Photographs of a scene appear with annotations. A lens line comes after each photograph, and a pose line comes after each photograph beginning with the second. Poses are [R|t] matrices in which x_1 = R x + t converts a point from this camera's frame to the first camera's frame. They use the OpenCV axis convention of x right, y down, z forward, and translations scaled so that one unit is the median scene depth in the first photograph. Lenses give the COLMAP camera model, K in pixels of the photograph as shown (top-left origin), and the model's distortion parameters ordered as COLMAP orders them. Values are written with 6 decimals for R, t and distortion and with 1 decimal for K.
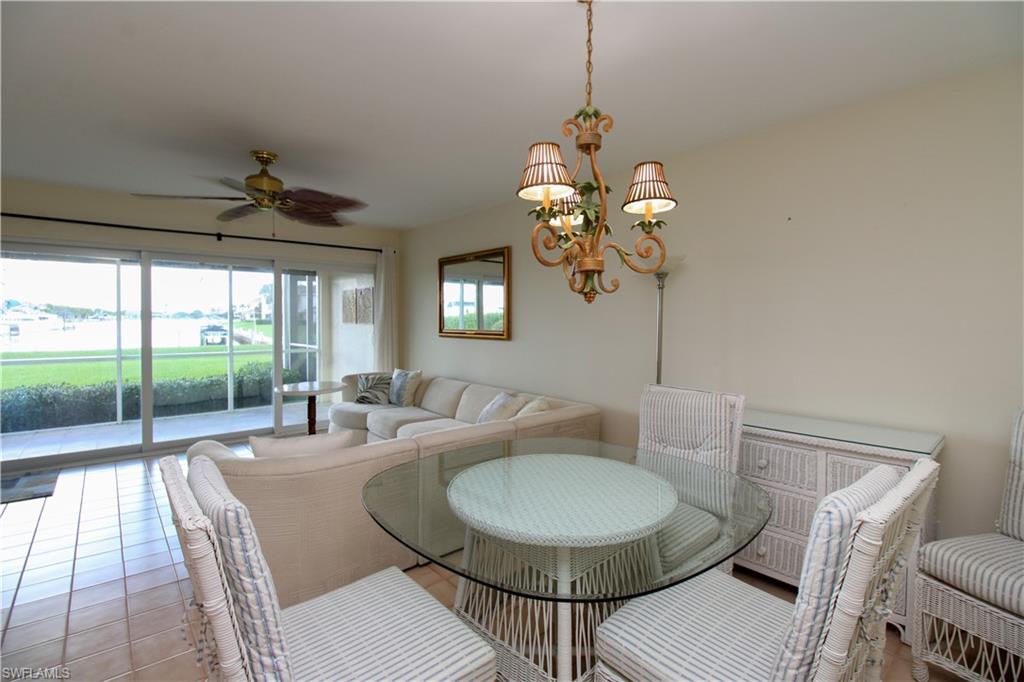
lens RADIAL K [[472.6, 0, 515.0], [0, 472.6, 325.3], [0, 0, 1]] dist [-0.016699, -0.006043]
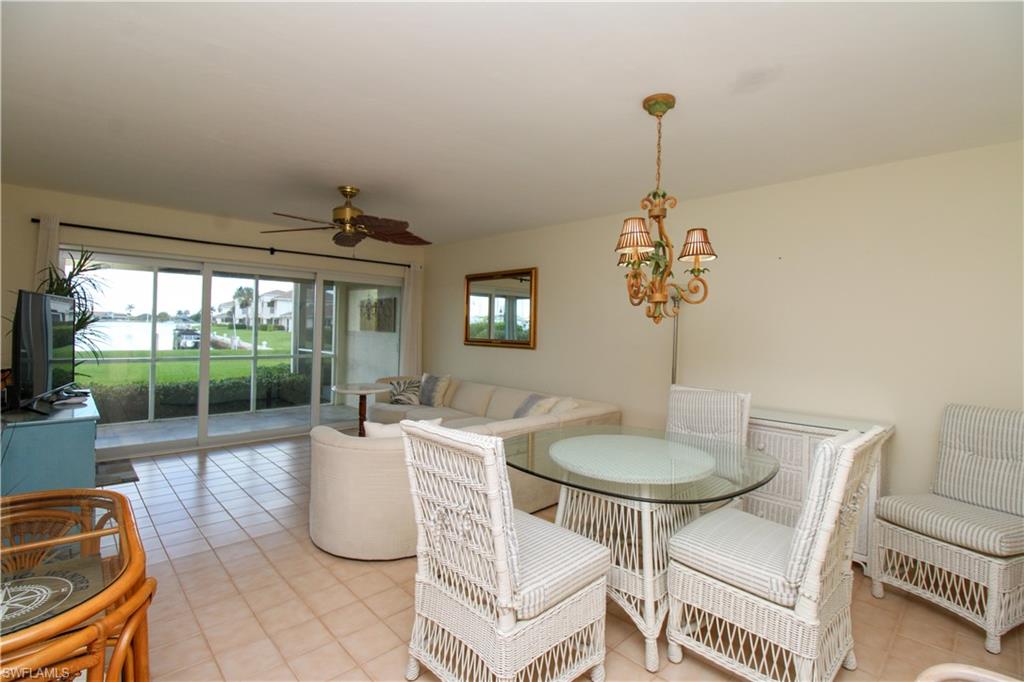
lens RADIAL K [[472.6, 0, 512.3], [0, 472.6, 325.2], [0, 0, 1]] dist [-0.016699, -0.006043]
pose [[0.998646, 0.019931, 0.048059, -0.182756], [-0.018935, 0.999598, -0.021082, -0.001910], [-0.048460, 0.020143, 0.998622, -0.219657]]
